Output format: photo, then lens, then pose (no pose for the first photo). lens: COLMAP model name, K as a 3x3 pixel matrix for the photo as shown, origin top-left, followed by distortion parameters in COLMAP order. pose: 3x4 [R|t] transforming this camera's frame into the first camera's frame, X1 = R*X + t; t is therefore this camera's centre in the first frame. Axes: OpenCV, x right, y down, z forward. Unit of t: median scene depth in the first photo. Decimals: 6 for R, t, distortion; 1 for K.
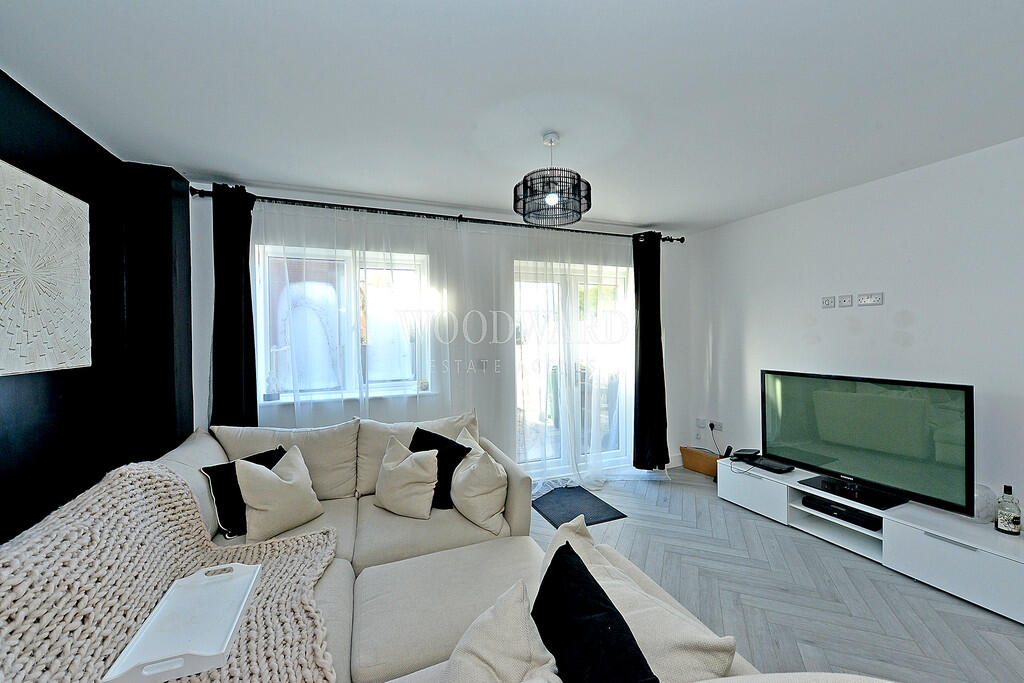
lens RADIAL K [[405.0, 0, 515.1], [0, 405.0, 339.4], [0, 0, 1]] dist [-0.004884, -0.001071]
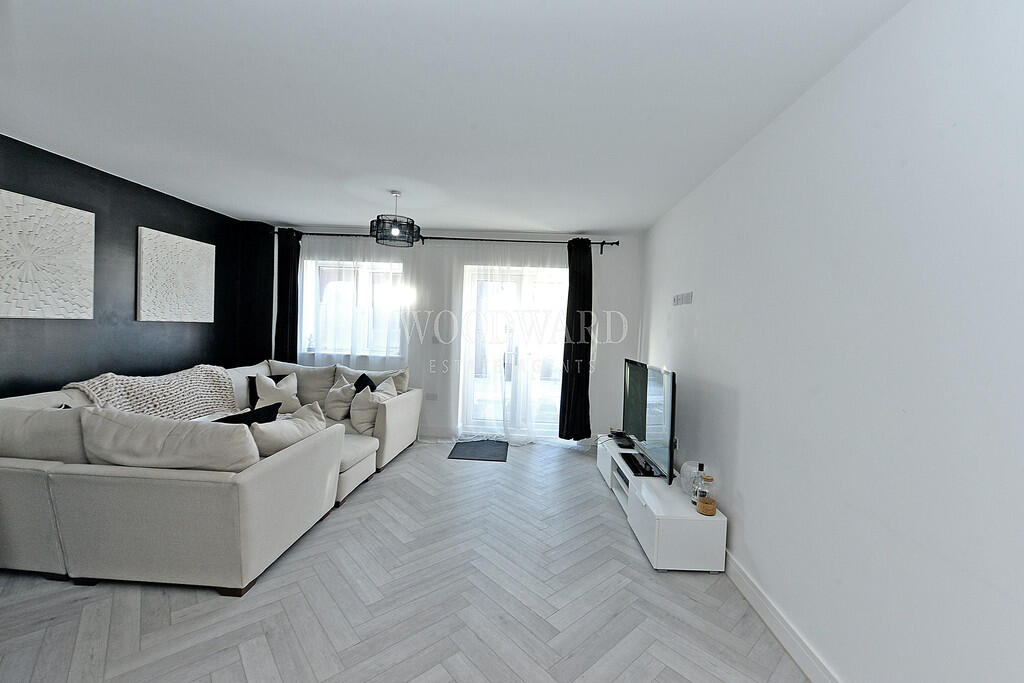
lens RADIAL K [[405.0, 0, 513.3], [0, 405.0, 337.9], [0, 0, 1]] dist [-0.004884, -0.001071]
pose [[0.908690, 0.059452, -0.413216, 0.805075], [-0.054934, 0.998229, 0.022819, 0.008026], [0.413841, 0.001964, 0.910347, -0.177898]]
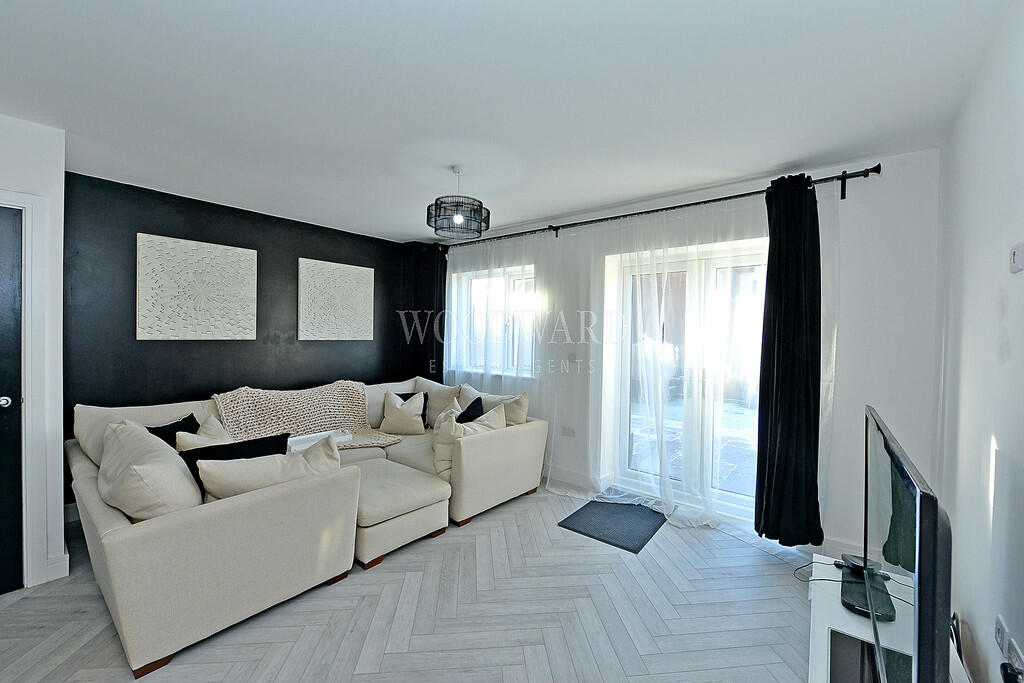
lens RADIAL K [[405.0, 0, 513.5], [0, 405.0, 339.2], [0, 0, 1]] dist [-0.004884, -0.001071]
pose [[0.491226, 0.032387, -0.870430, 0.844723], [-0.030672, 0.999332, 0.019874, -0.005332], [0.870492, 0.016936, 0.491891, 0.363680]]
